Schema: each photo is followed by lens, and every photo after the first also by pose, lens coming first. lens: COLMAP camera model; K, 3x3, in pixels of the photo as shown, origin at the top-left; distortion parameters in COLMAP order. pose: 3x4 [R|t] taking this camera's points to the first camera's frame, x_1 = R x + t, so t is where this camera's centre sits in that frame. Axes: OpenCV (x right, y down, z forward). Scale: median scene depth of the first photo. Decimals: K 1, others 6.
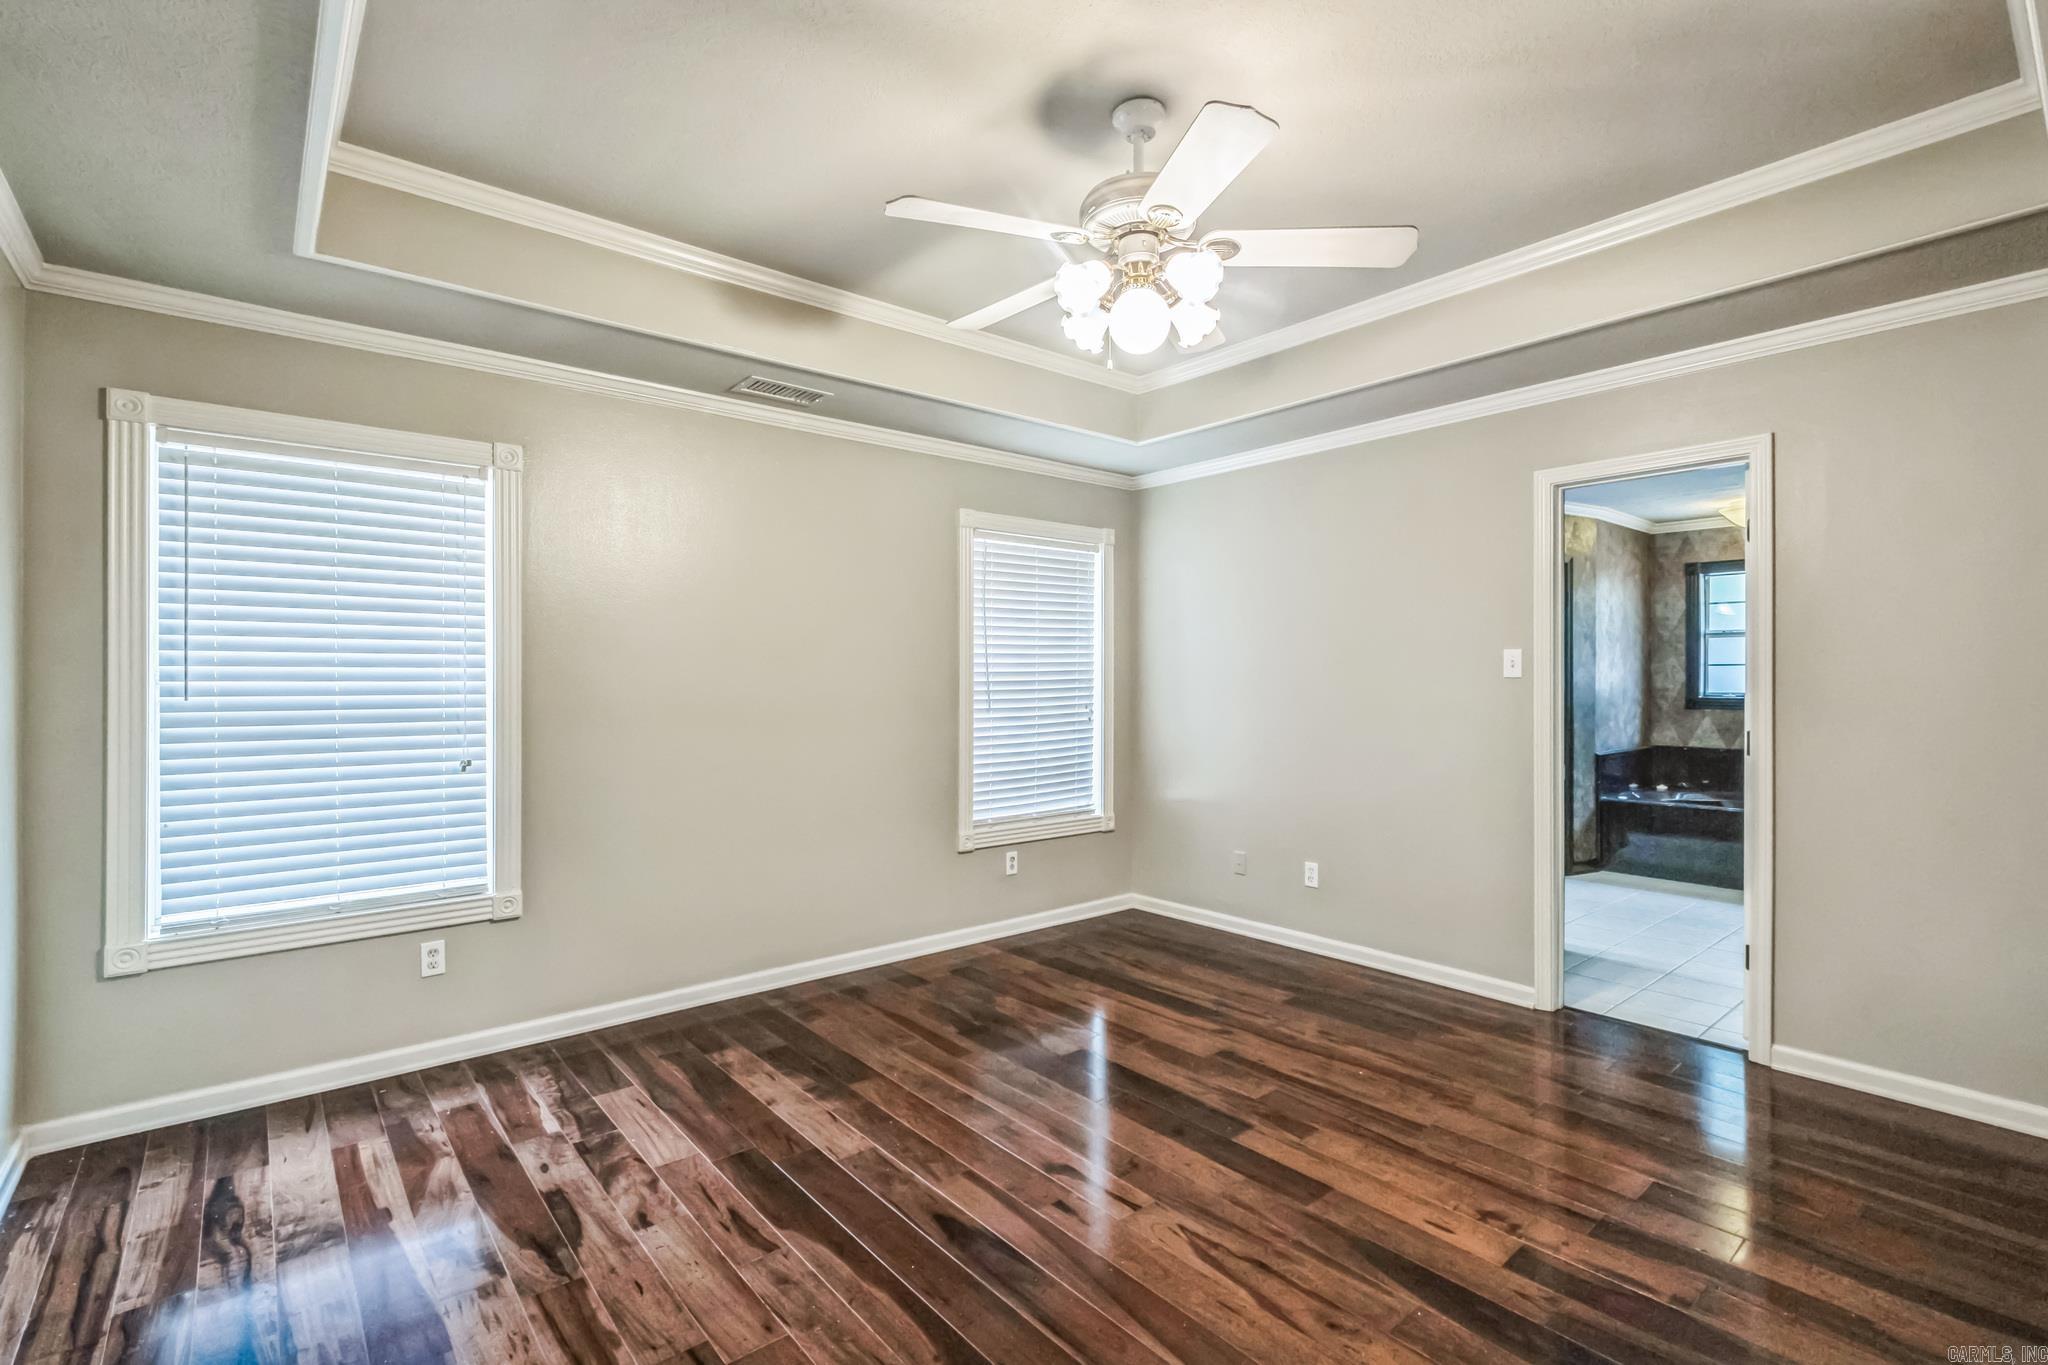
lens RADIAL K [[918.1, 0, 1031.3], [0, 918.1, 684.8], [0, 0, 1]] dist [-0.002573, 0.000310]
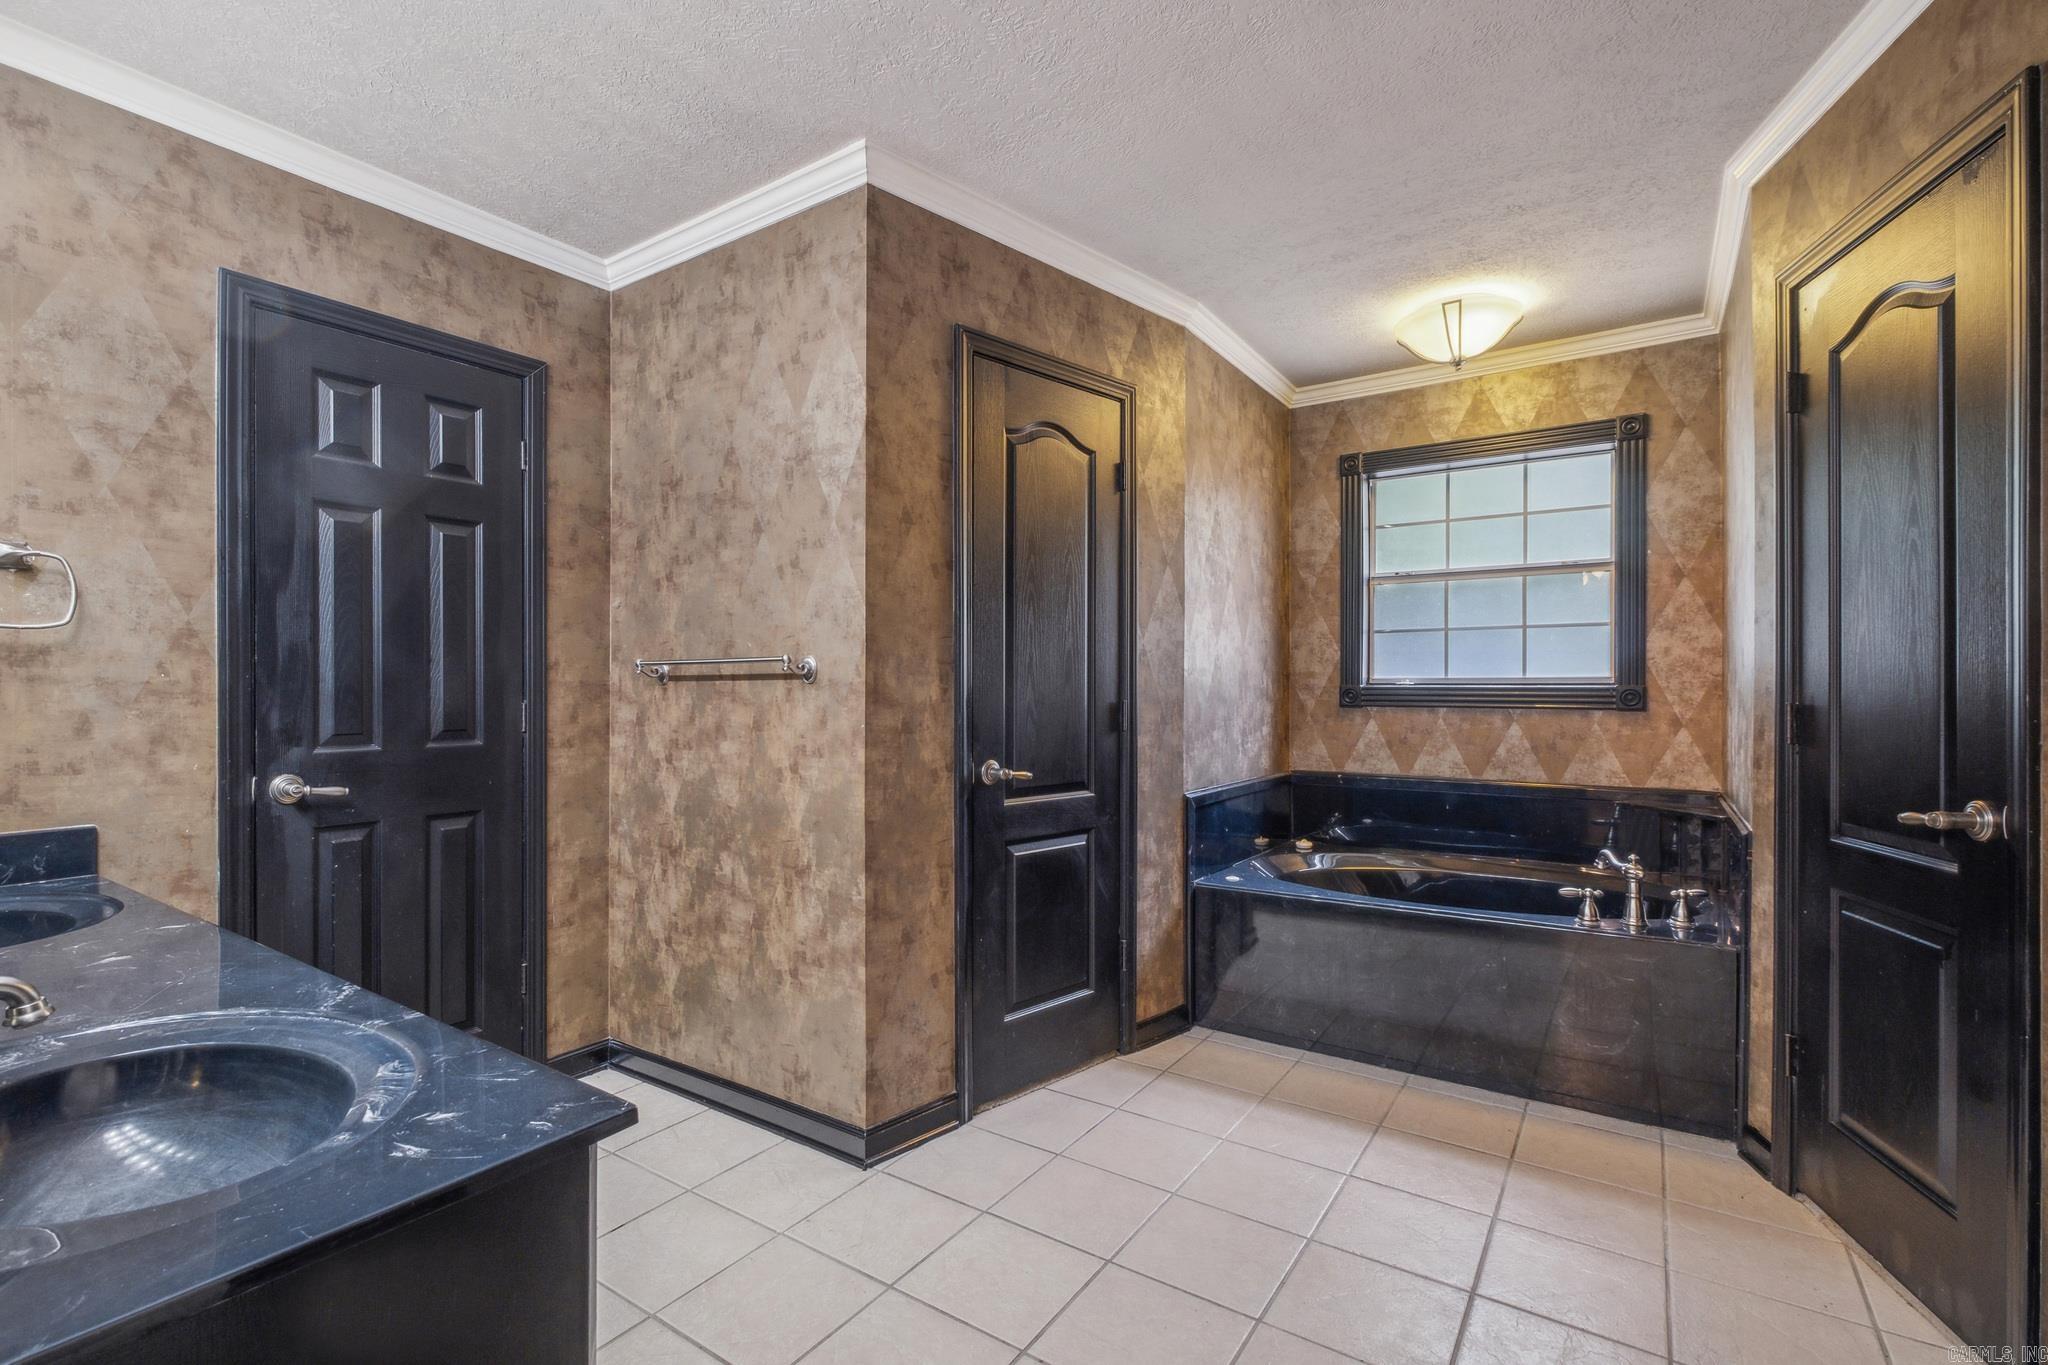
lens RADIAL K [[918.1, 0, 1013.2], [0, 918.1, 689.1], [0, 0, 1]] dist [-0.002573, 0.000310]
pose [[0.962427, 0.003622, 0.271518, 0.358727], [-0.002403, 0.999985, -0.004823, 0.018210], [-0.271531, 0.003989, 0.962421, 0.500069]]
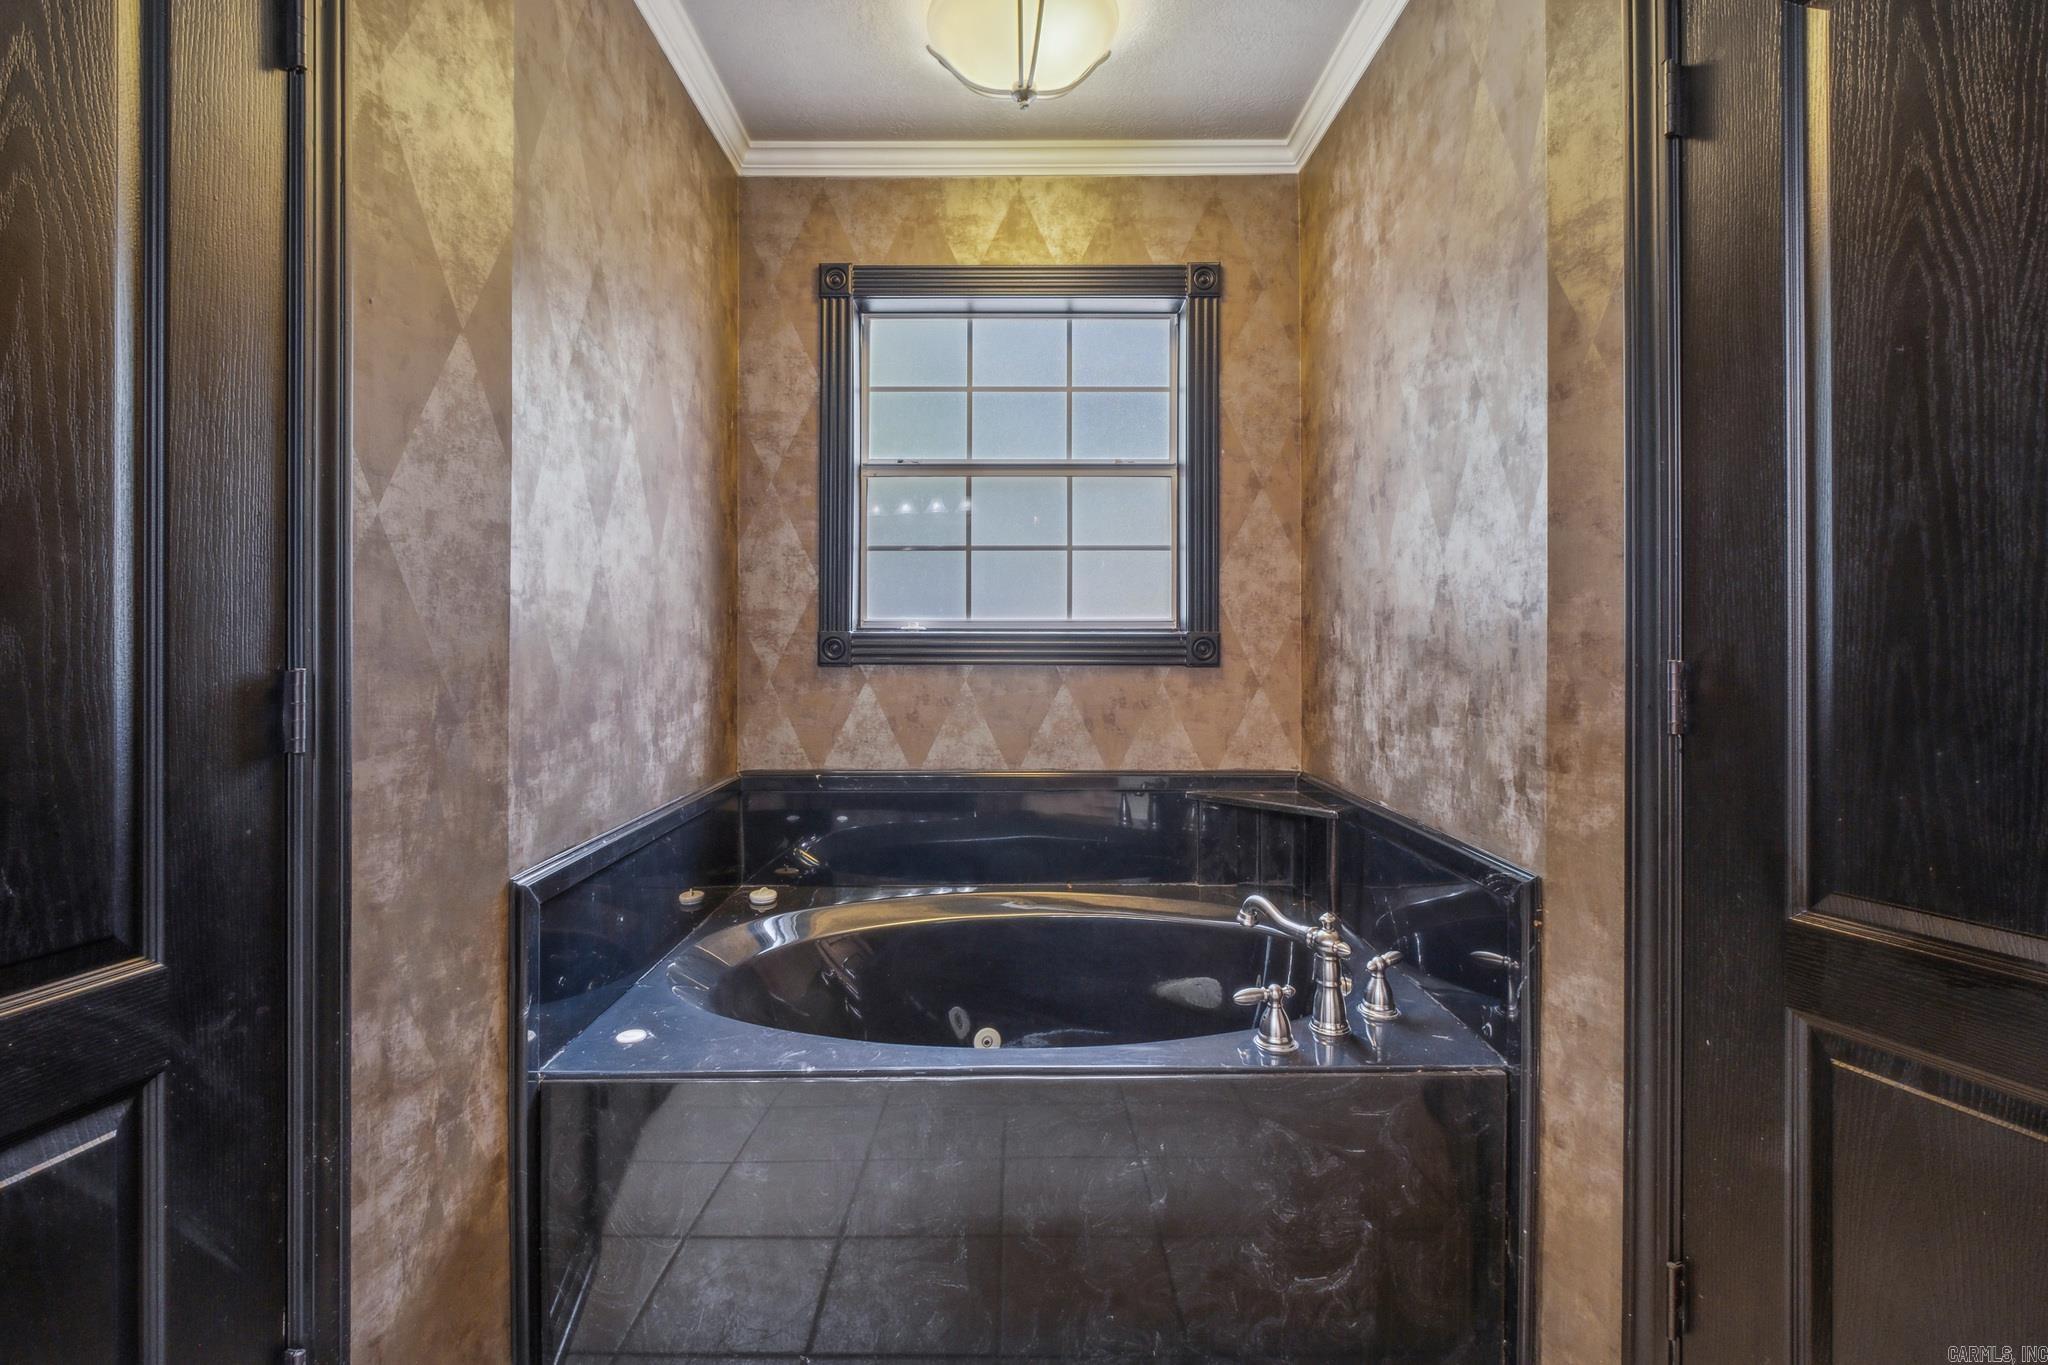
lens RADIAL K [[918.1, 0, 995.1], [0, 918.1, 637.8], [0, 0, 1]] dist [-0.002573, 0.000310]
pose [[0.650407, 0.003996, 0.759576, 0.484916], [0.000868, 0.999982, -0.006004, 0.017392], [-0.759586, 0.004564, 0.650391, 0.713285]]
